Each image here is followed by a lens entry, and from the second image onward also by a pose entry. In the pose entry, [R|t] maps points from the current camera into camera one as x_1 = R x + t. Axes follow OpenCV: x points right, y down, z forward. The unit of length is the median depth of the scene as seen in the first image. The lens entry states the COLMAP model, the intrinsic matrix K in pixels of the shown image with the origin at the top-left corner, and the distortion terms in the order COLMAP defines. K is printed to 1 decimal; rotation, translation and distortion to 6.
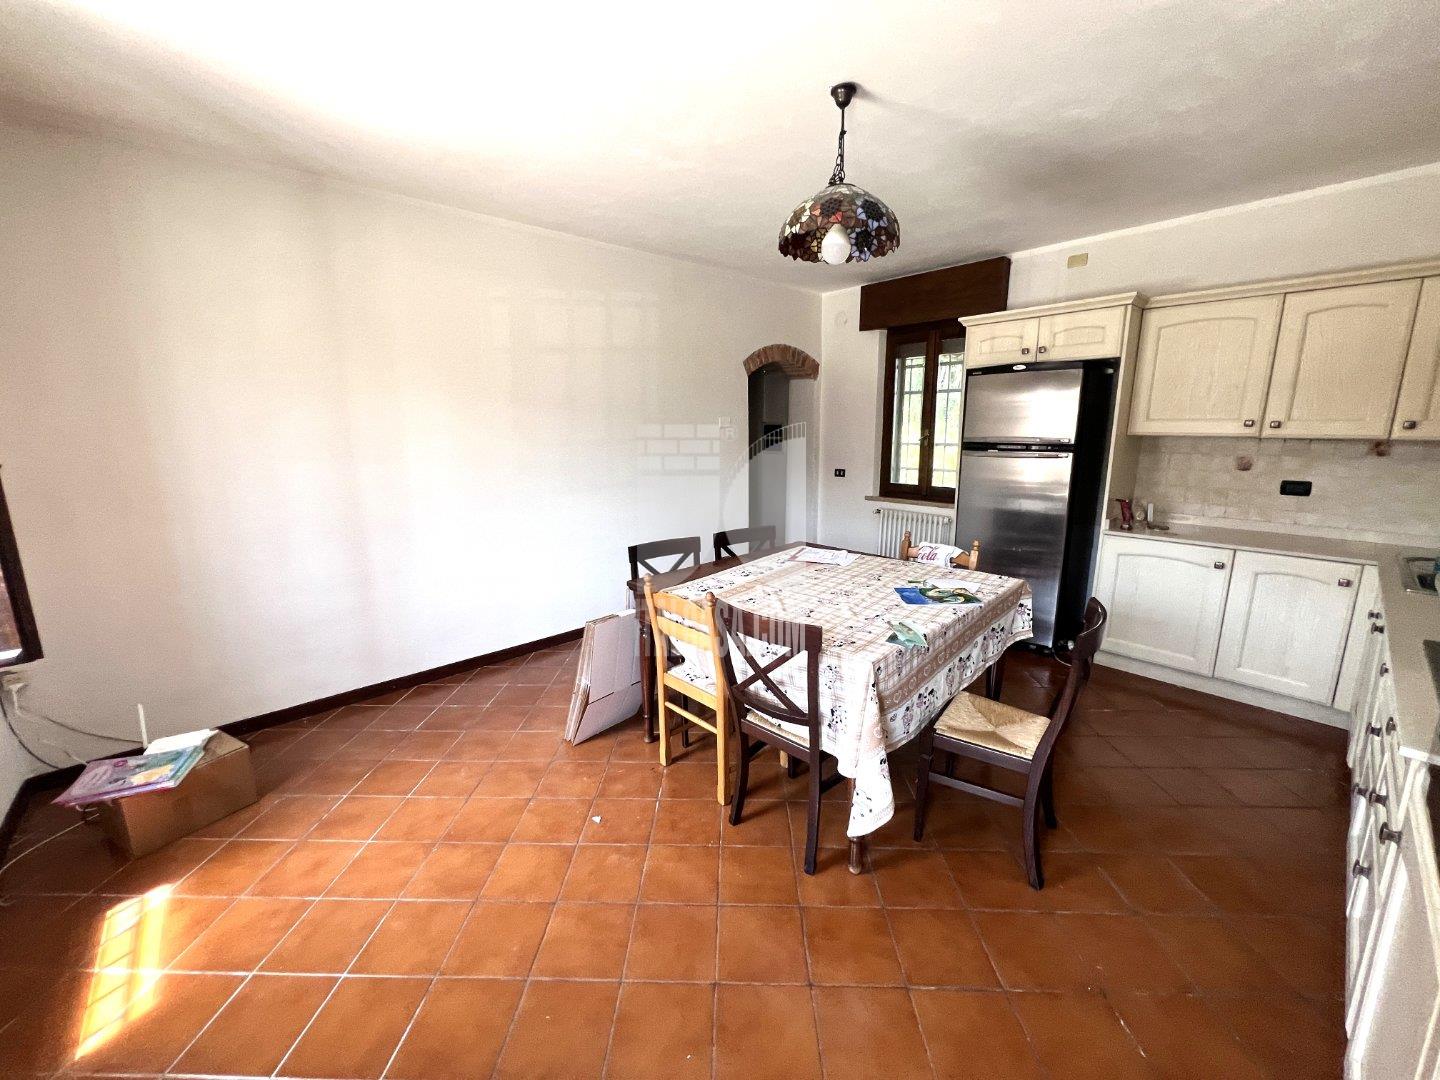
lens RADIAL K [[580.0, 0, 717.4], [0, 580.0, 537.8], [0, 0, 1]] dist [0.000775, -0.000240]
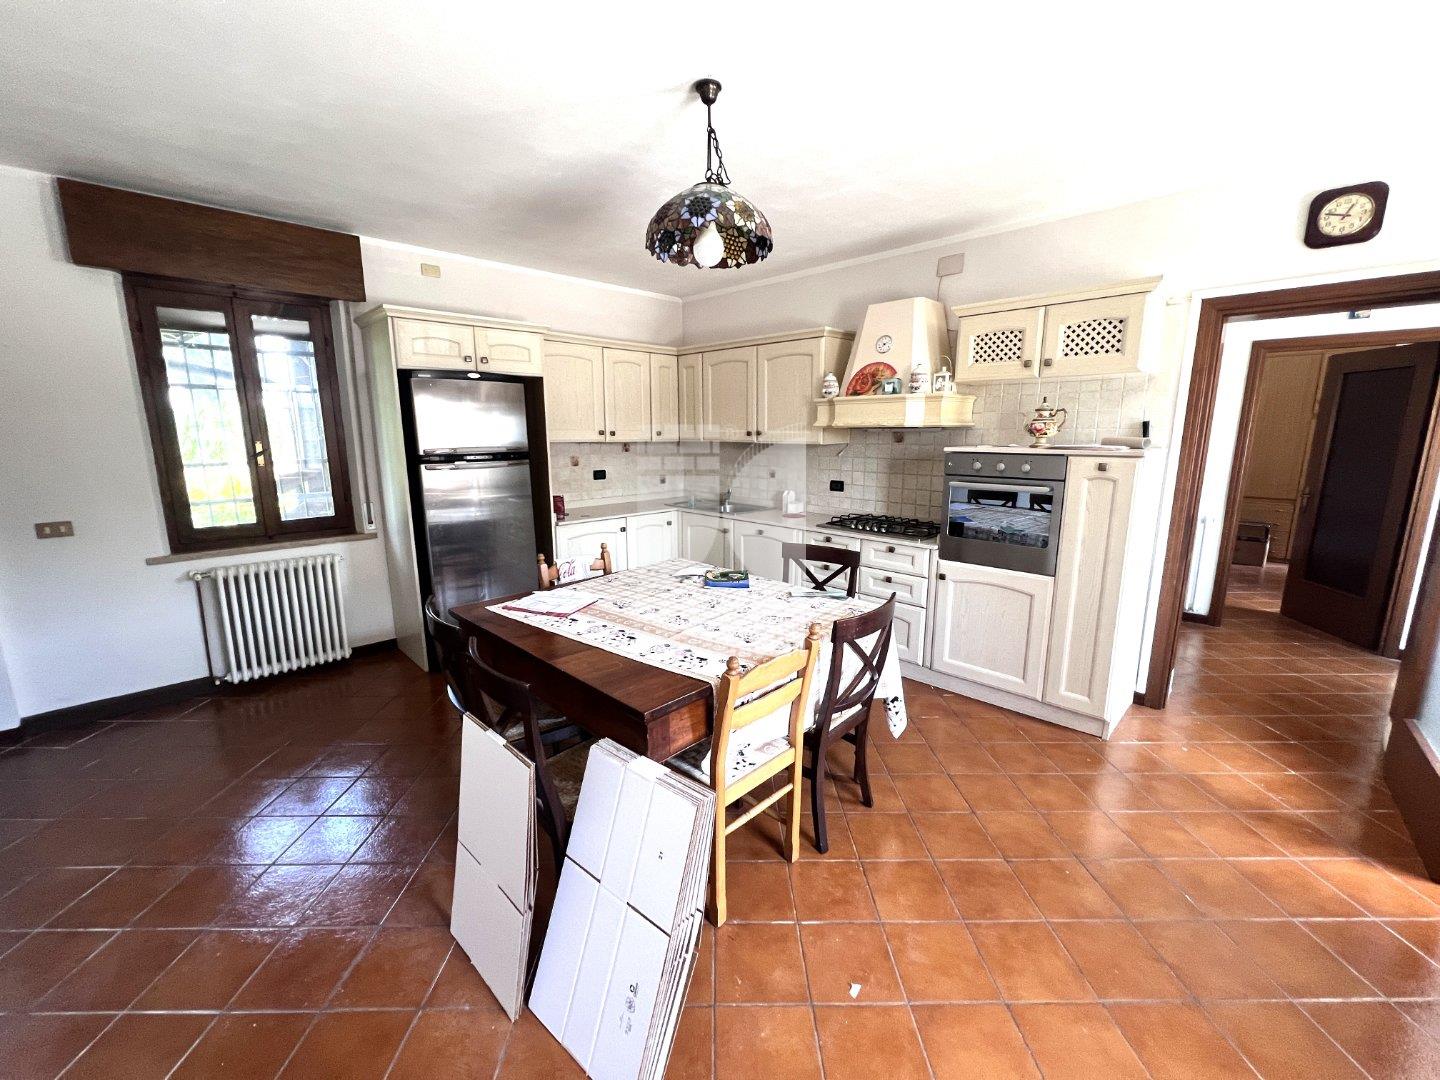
lens RADIAL K [[580.0, 0, 718.7], [0, 580.0, 535.9], [0, 0, 1]] dist [0.000775, -0.000240]
pose [[-0.048472, -0.175225, 0.983334, -0.508428], [0.194875, 0.963913, 0.181371, -0.133688], [-0.979630, 0.200419, -0.012576, 0.677586]]
